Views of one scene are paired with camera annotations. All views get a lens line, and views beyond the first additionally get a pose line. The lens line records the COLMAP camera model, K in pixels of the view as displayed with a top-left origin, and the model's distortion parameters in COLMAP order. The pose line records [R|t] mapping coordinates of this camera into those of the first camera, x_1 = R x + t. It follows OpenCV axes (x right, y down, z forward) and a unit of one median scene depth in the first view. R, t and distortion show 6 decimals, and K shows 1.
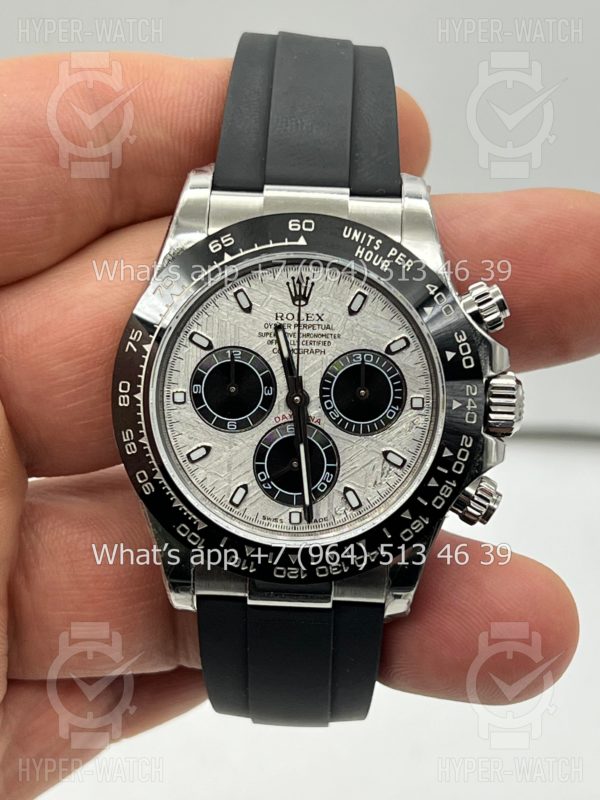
lens RADIAL K [[1824.2, 0, 300.0], [0, 1824.2, 400.0], [0, 0, 1]] dist [0.318221, -2.194276]
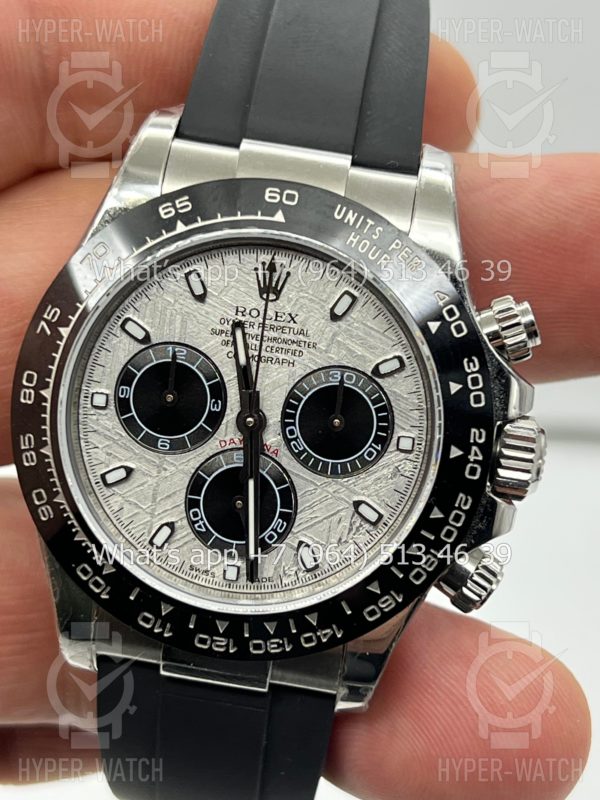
lens RADIAL K [[1824.2, 0, 300.0], [0, 1824.2, 400.0], [0, 0, 1]] dist [0.318221, -2.194276]
pose [[0.992452, 0.116776, -0.037446, 0.046687], [-0.116183, 0.993071, 0.017639, -0.025002], [0.039246, -0.013155, 0.999143, 0.231775]]
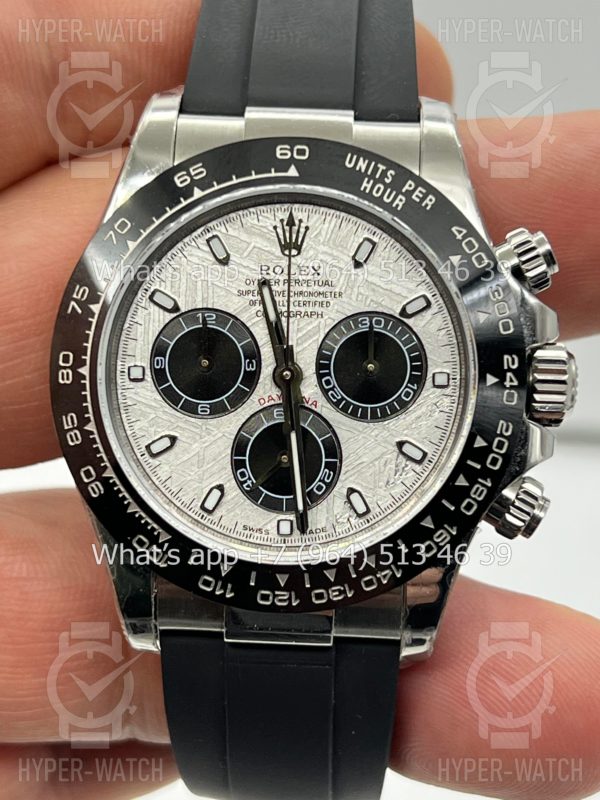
lens RADIAL K [[1824.2, 0, 300.0], [0, 1824.2, 400.0], [0, 0, 1]] dist [0.318221, -2.194276]
pose [[0.999932, -0.001008, -0.011649, 0.013037], [0.000314, 0.998232, -0.059434, 0.056701], [0.011688, 0.059426, 0.998164, 0.219883]]
